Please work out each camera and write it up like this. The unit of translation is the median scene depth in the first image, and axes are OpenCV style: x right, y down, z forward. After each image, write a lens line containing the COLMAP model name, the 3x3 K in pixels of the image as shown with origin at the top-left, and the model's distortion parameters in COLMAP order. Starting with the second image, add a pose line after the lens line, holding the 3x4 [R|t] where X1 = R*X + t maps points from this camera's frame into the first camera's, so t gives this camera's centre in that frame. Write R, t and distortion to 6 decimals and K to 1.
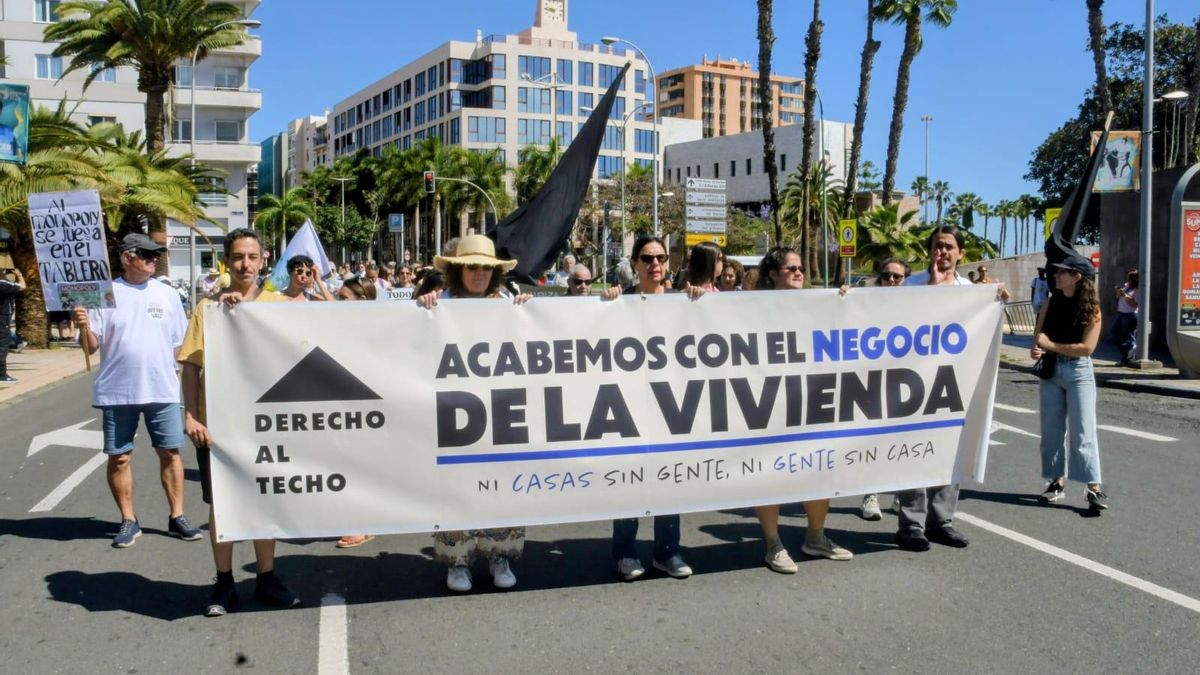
lens RADIAL K [[1021.1, 0, 600.0], [0, 1021.1, 337.5], [0, 0, 1]] dist [-0.153298, 0.120157]
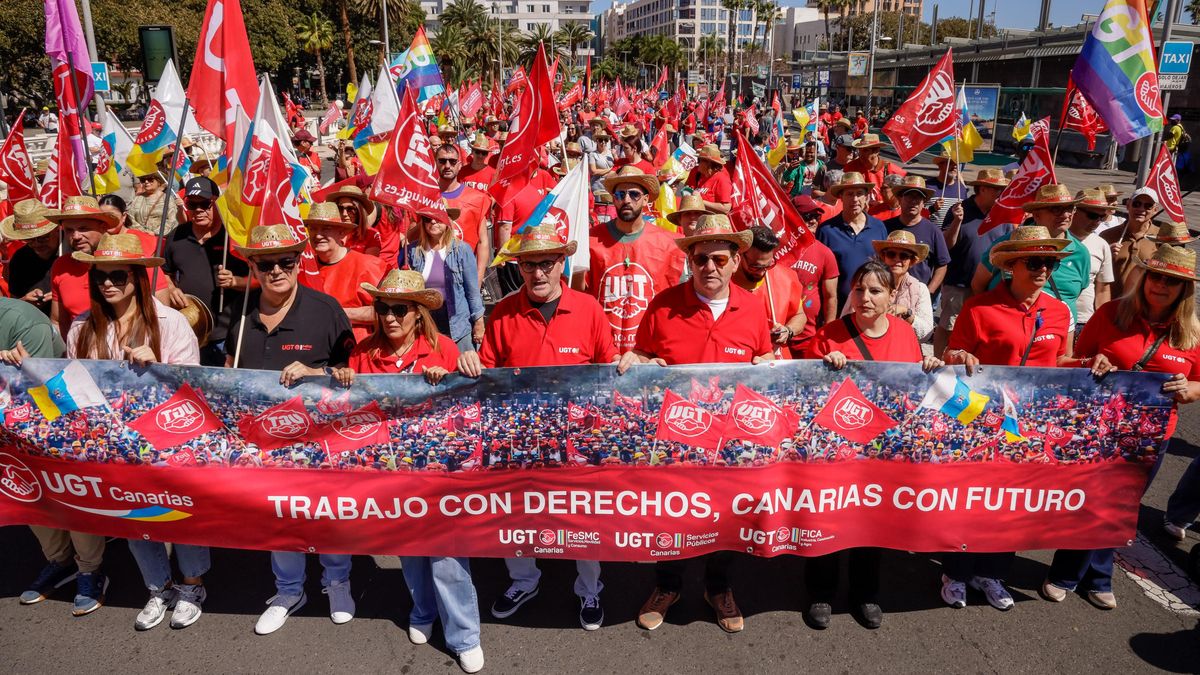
lens RADIAL K [[830.4, 0, 600.0], [0, 830.4, 337.5], [0, 0, 1]] dist [-0.083332, 0.002960]
pose [[0.953286, 0.084049, -0.290140, 0.291197], [-0.016424, 0.973511, 0.228048, 0.056728], [0.301622, -0.212630, 0.929415, -0.919163]]
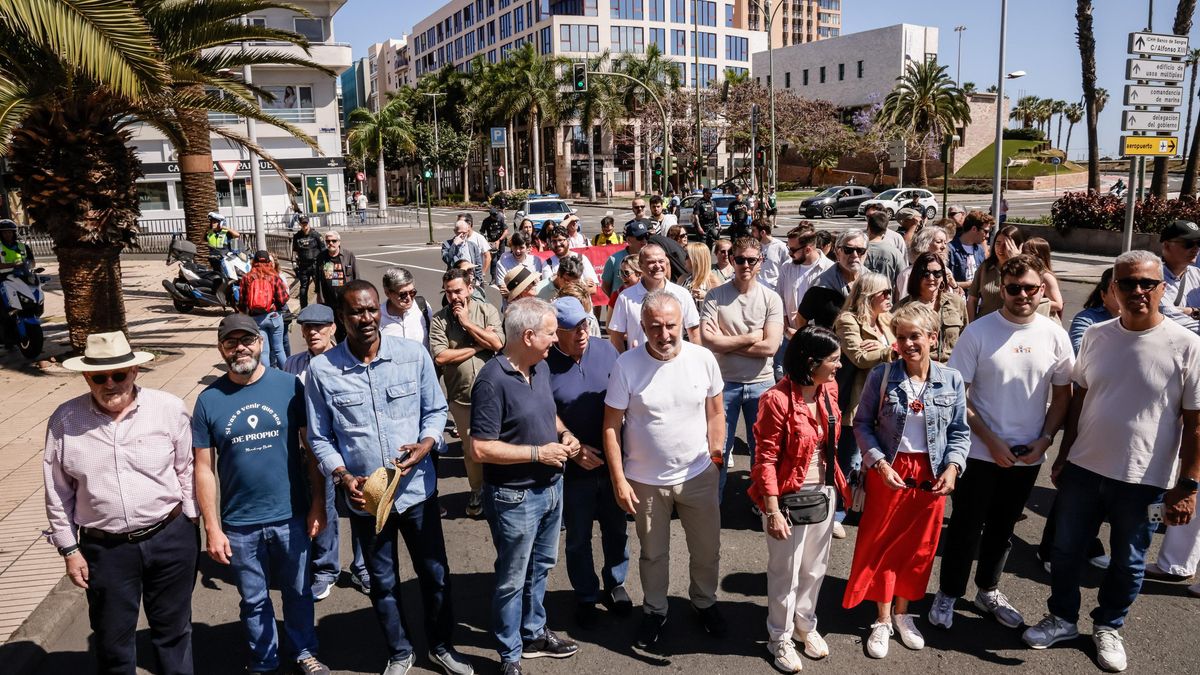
lens RADIAL K [[830.4, 0, 600.0], [0, 830.4, 337.5], [0, 0, 1]] dist [-0.083332, 0.002960]
pose [[0.999098, -0.021663, -0.036520, -0.066906], [0.026050, 0.991904, 0.124289, -0.018190], [0.033532, -0.125128, 0.991574, 0.180477]]
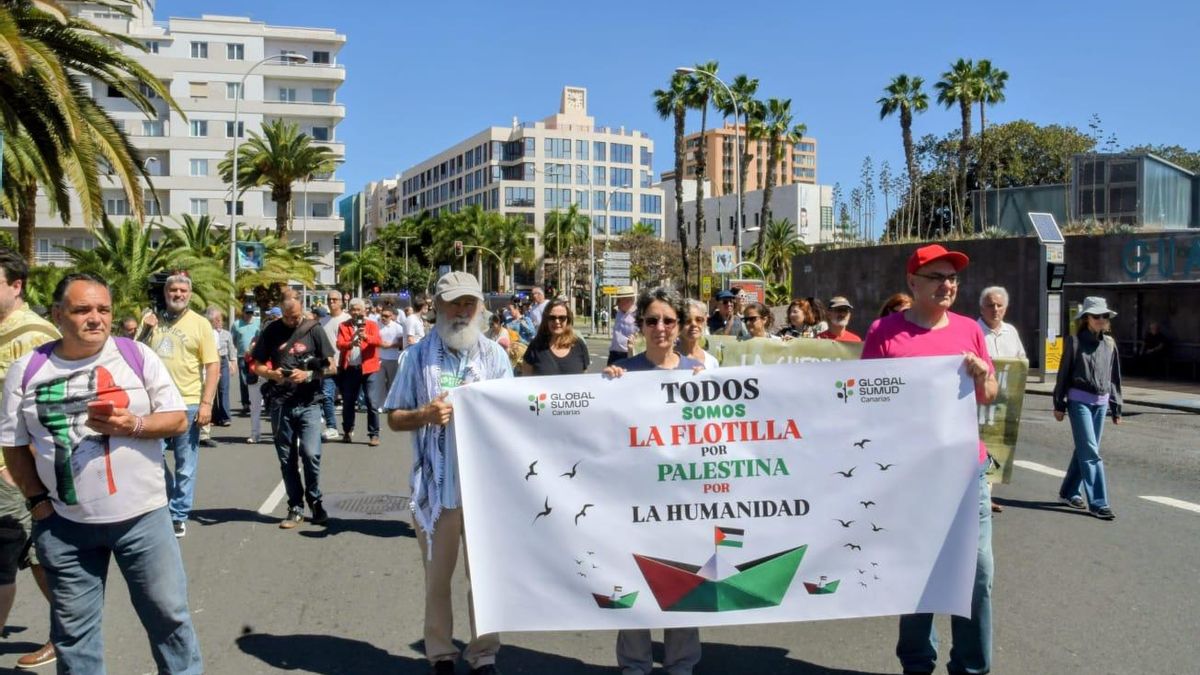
lens RADIAL K [[970.0, 0, 600.0], [0, 970.0, 337.5], [0, 0, 1]] dist [-0.138986, 0.001391]
pose [[0.998125, -0.001283, -0.061198, 0.059136], [-0.000856, 0.999390, -0.034912, 0.011124], [0.061206, 0.034899, 0.997515, -0.182990]]
